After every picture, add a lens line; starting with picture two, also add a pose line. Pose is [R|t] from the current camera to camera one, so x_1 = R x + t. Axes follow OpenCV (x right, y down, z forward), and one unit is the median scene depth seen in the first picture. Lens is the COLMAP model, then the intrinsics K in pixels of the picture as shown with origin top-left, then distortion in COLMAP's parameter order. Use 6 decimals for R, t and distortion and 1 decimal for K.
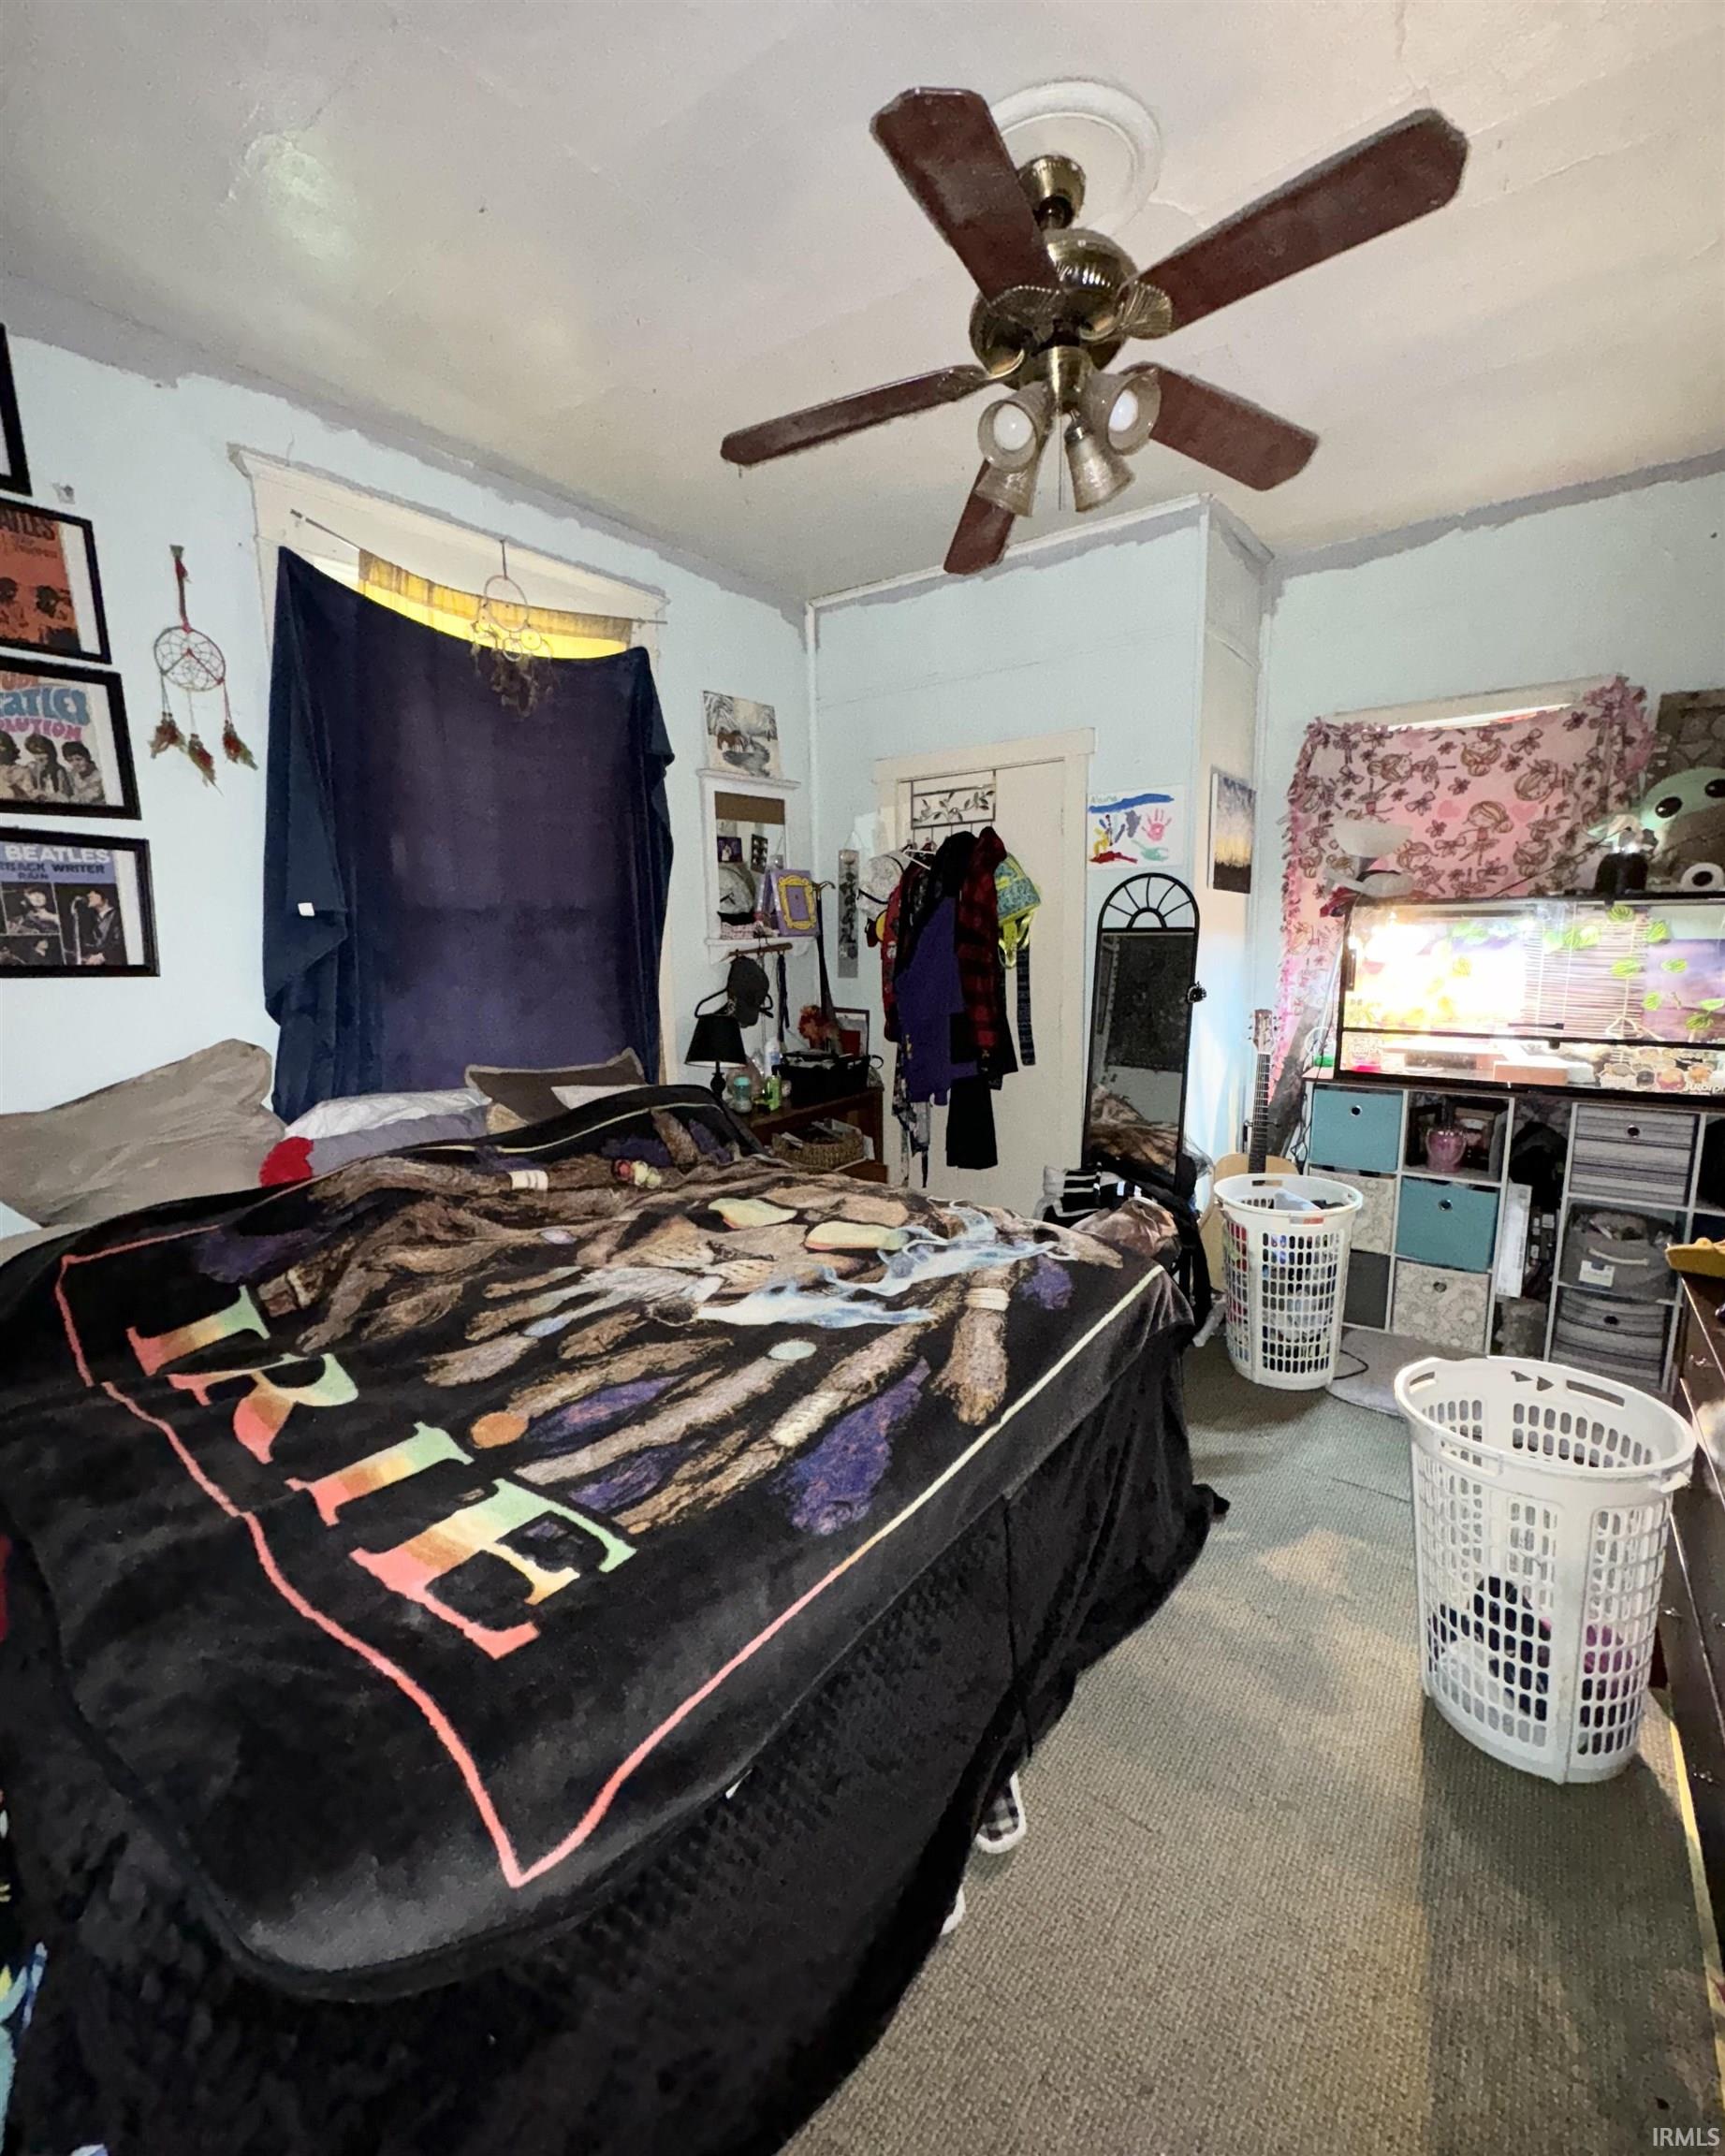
lens RADIAL K [[921.9, 0, 863.7], [0, 921.9, 1079.9], [0, 0, 1]] dist [-0.004912, 0.001154]
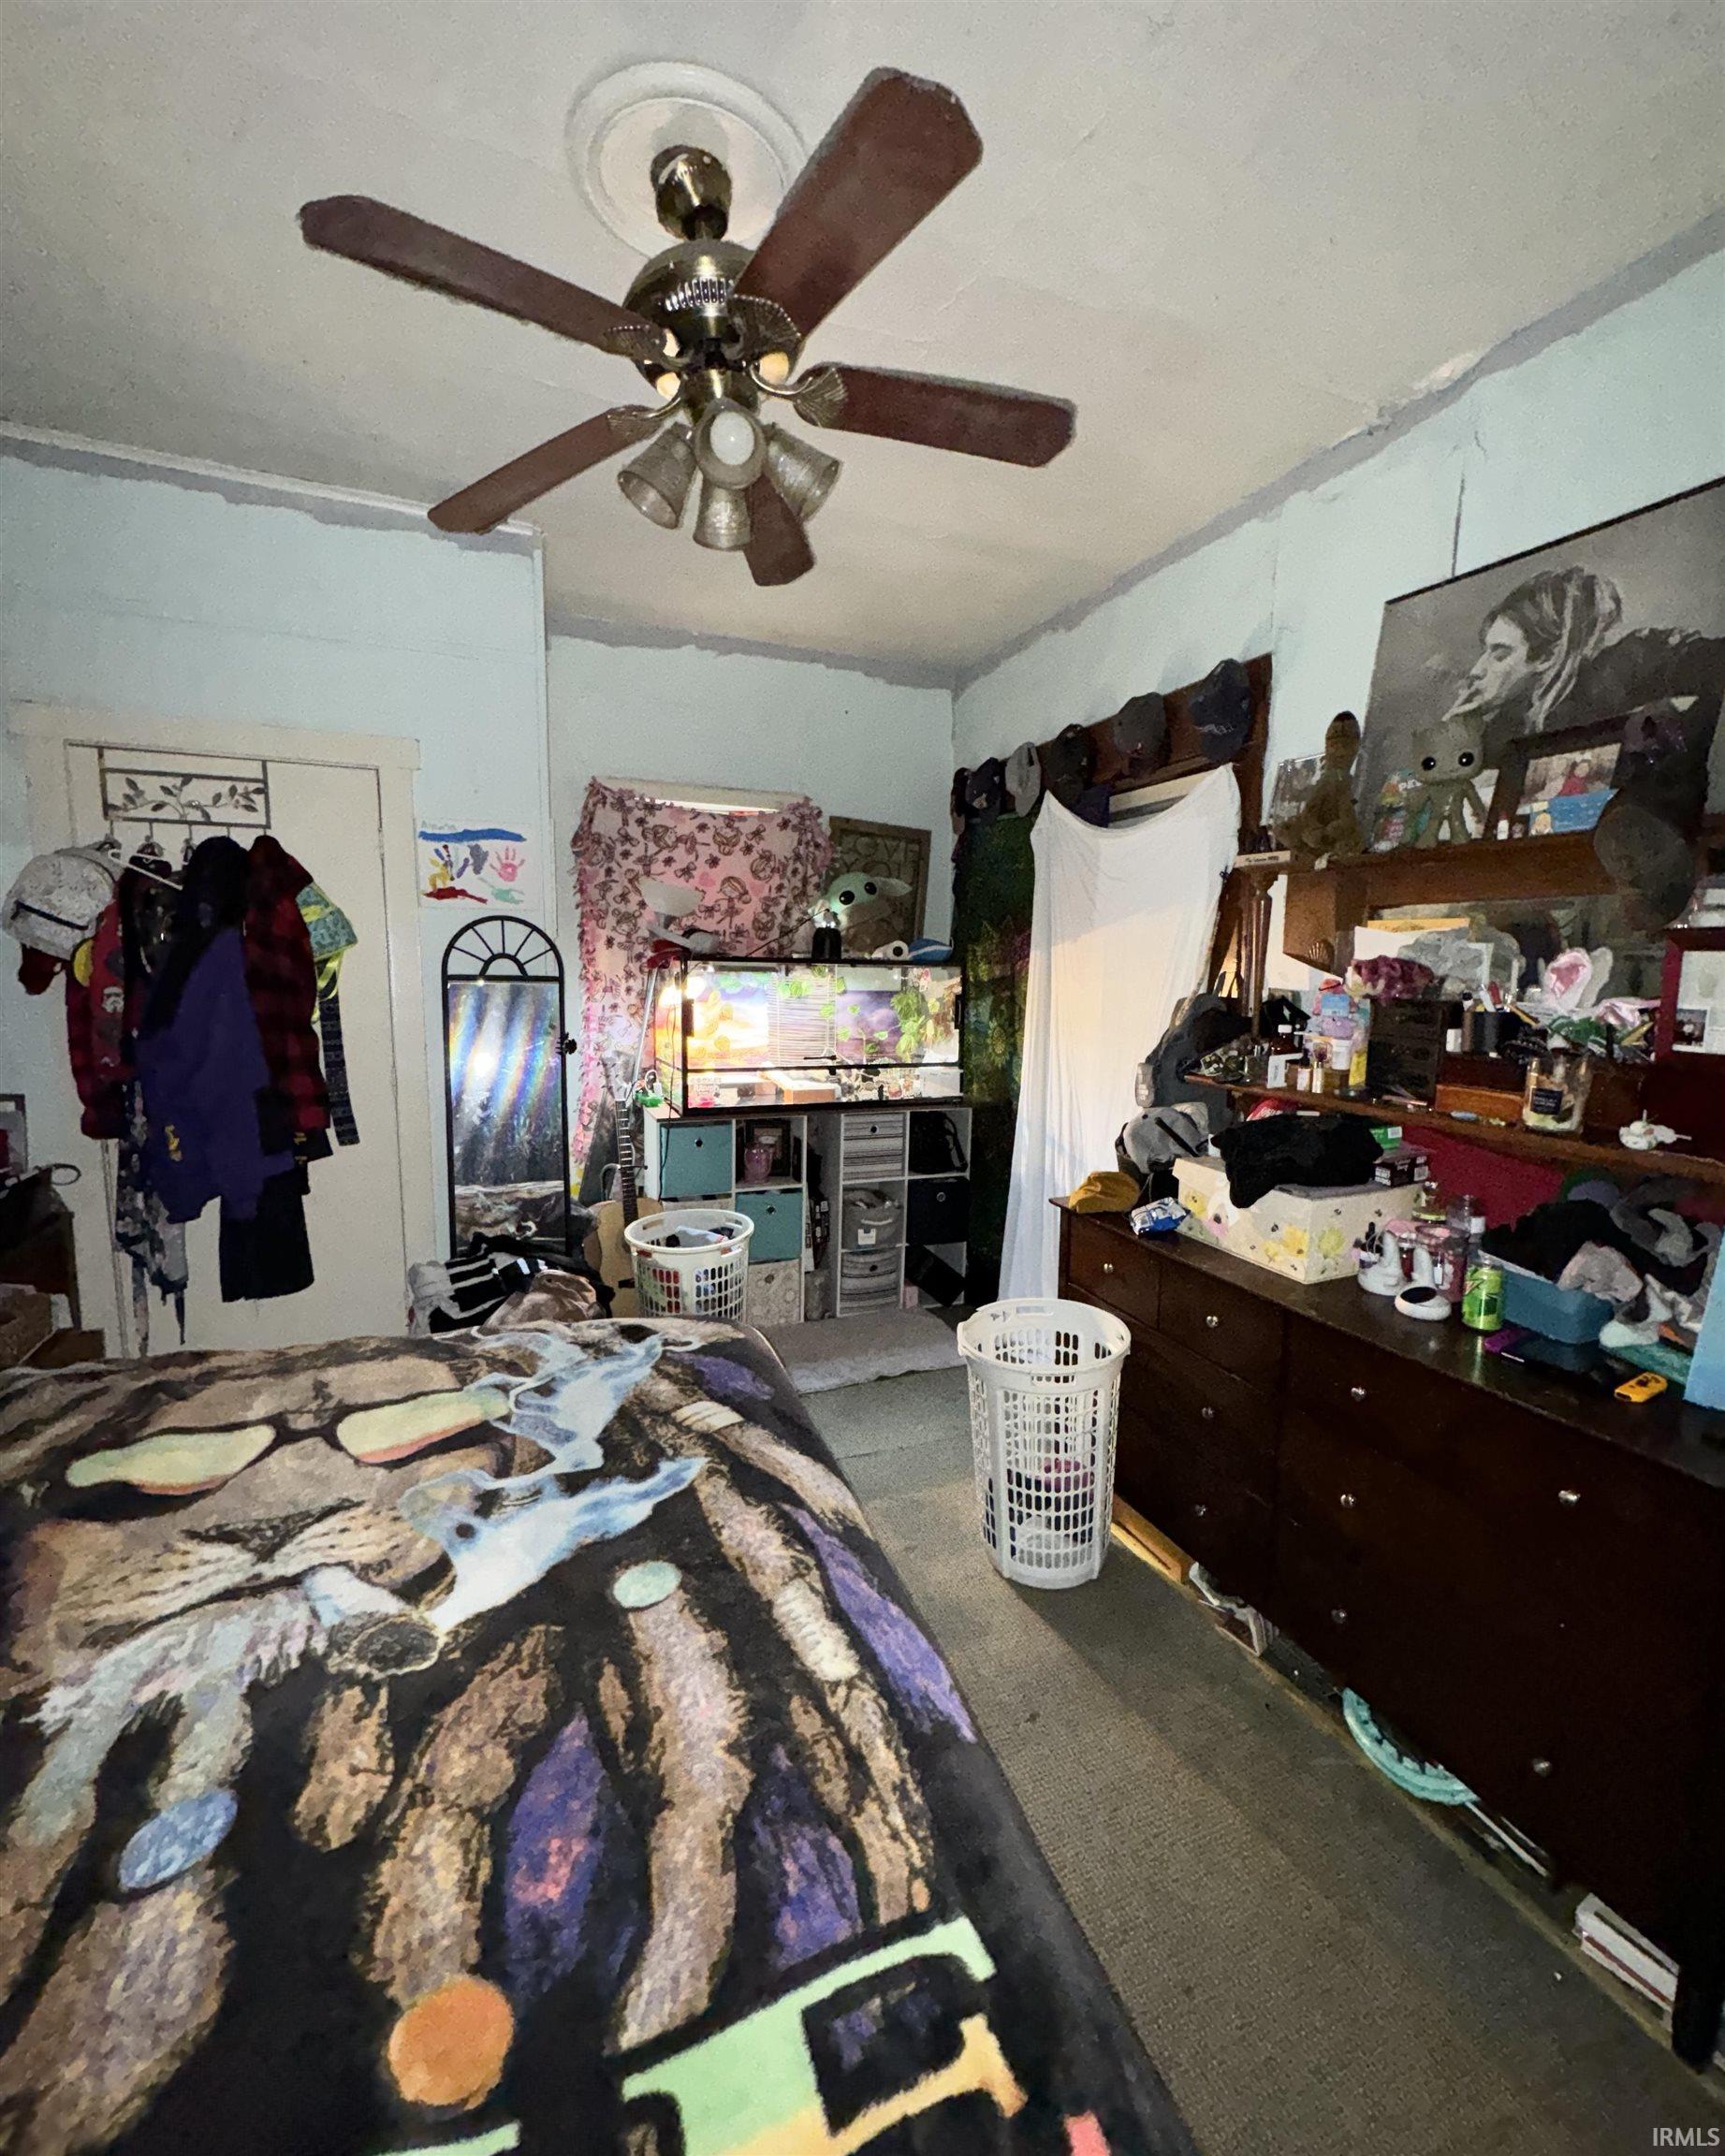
lens RADIAL K [[921.9, 0, 863.1], [0, 921.9, 1078.9], [0, 0, 1]] dist [-0.004912, 0.001154]
pose [[0.508298, -0.080857, 0.857377, -0.323412], [0.111854, 0.993348, 0.027368, -0.053578], [-0.853886, 0.081990, 0.513961, 0.260500]]
